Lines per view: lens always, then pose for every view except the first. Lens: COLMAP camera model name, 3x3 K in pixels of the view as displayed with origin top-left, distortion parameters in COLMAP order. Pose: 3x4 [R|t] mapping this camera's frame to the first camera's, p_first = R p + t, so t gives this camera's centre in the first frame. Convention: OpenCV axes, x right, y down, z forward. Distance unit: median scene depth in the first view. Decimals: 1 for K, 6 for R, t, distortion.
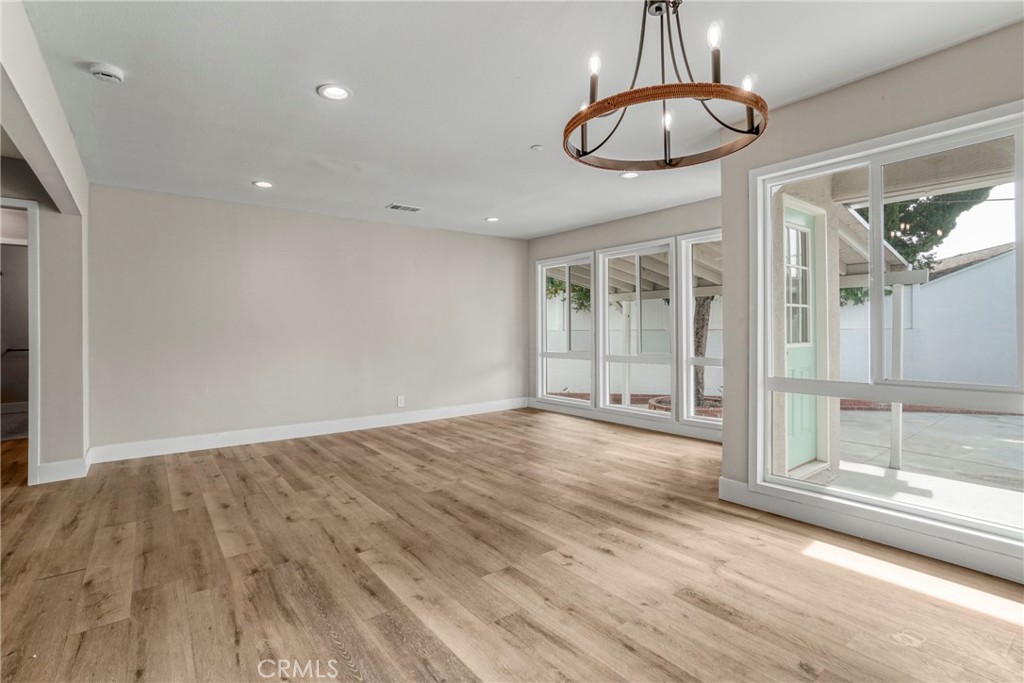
lens RADIAL K [[480.0, 0, 510.0], [0, 480.0, 341.6], [0, 0, 1]] dist [-0.029867, 0.000481]
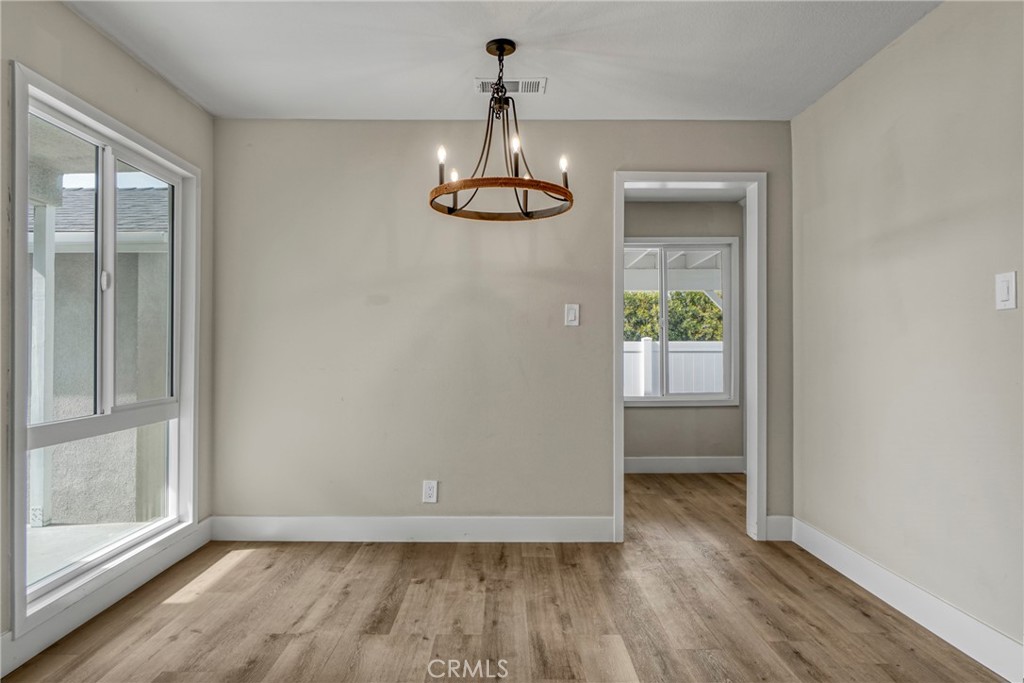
lens RADIAL K [[614.3, 0, 496.2], [0, 614.3, 341.2], [0, 0, 1]] dist [-0.001304, 0.004290]
pose [[-0.784464, 0.020819, 0.619825, -0.506965], [0.021267, 0.999752, -0.006665, -0.023852], [-0.619810, 0.007953, -0.784712, 1.576409]]
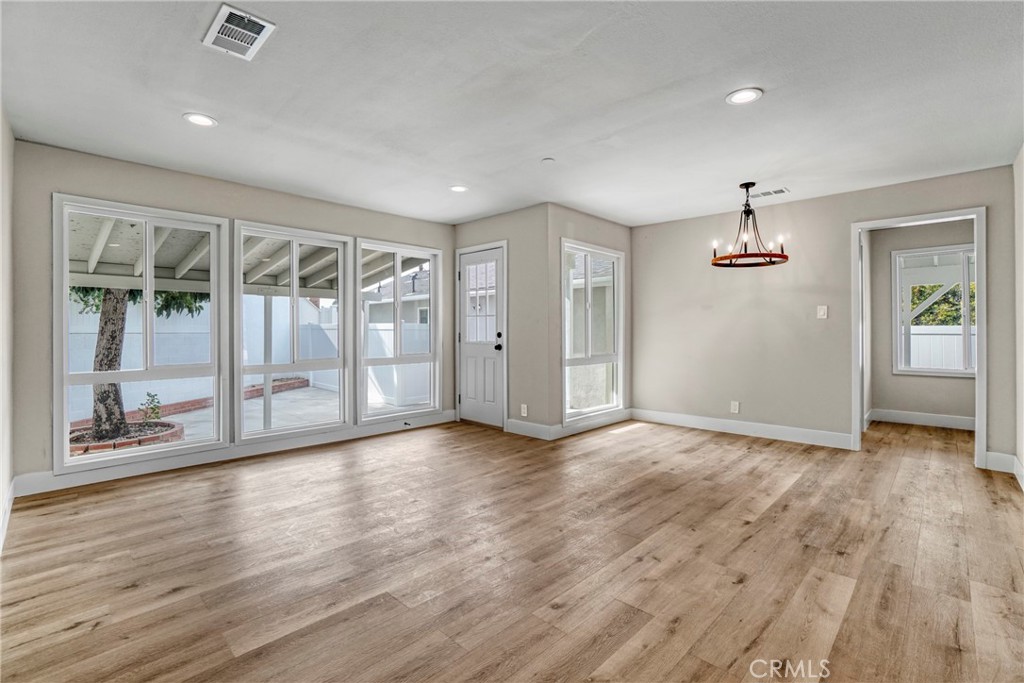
lens RADIAL K [[456.1, 0, 509.1], [0, 456.1, 335.6], [0, 0, 1]] dist [-0.042884, 0.010186]
pose [[-0.136521, 0.003960, 0.990629, -1.398194], [0.020596, 0.999787, -0.001158, -0.021602], [-0.990423, 0.020245, -0.136574, 1.823252]]
